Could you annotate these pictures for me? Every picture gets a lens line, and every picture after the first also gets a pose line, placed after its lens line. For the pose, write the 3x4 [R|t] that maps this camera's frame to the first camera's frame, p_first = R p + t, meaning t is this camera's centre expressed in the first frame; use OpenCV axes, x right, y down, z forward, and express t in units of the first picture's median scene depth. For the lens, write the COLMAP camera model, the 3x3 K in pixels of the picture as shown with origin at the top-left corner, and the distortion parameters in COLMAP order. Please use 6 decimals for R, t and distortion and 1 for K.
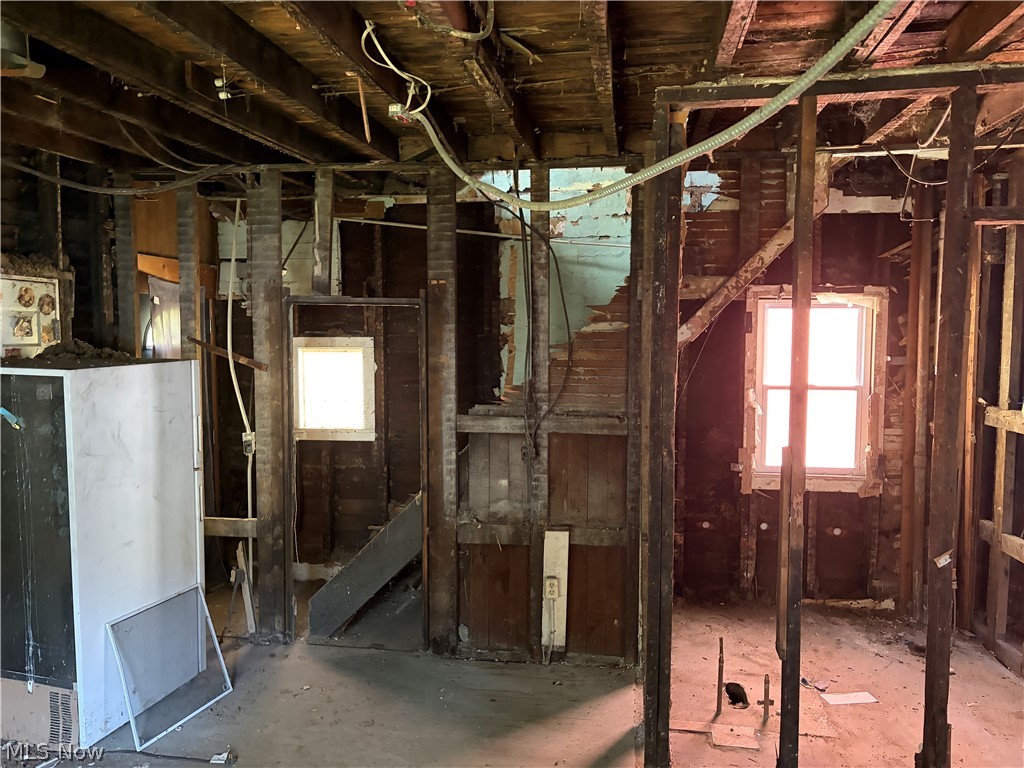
lens RADIAL K [[755.5, 0, 516.1], [0, 755.5, 377.8], [0, 0, 1]] dist [0.041246, -0.007274]
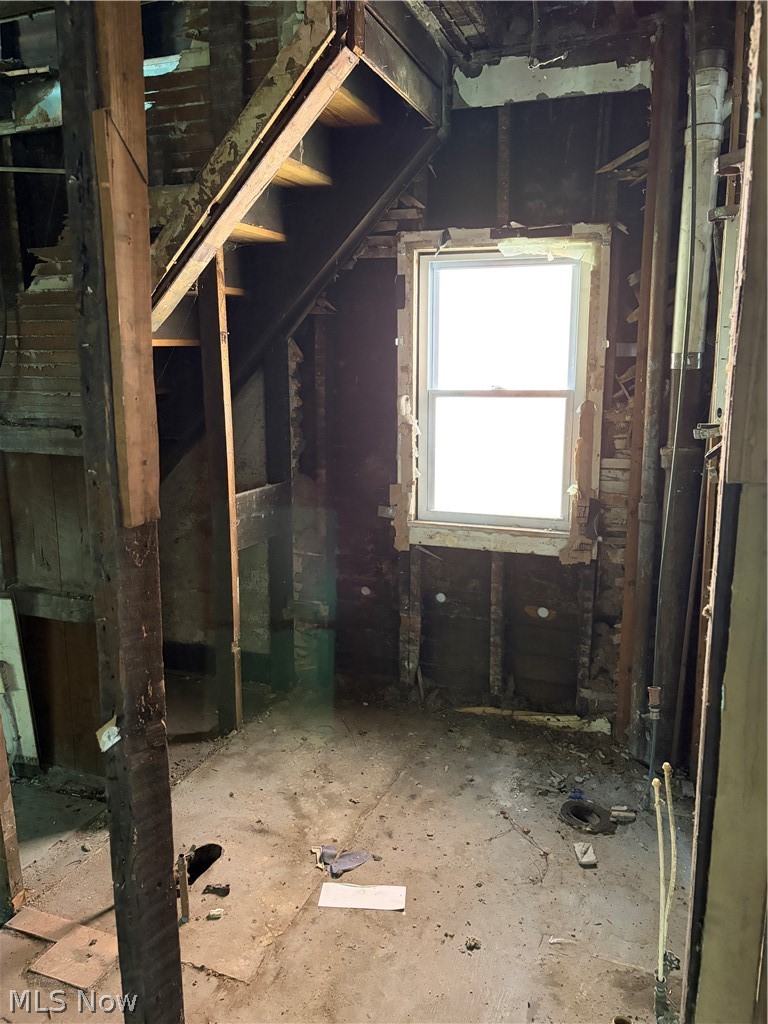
lens RADIAL K [[768.3, 0, 380.4], [0, 768.3, 493.7], [0, 0, 1]] dist [0.088181, -0.100890]
pose [[0.979850, 0.029012, -0.197619, 0.430370], [-0.008395, 0.994502, 0.104377, 0.030343], [0.199561, -0.100615, 0.974706, 0.335657]]
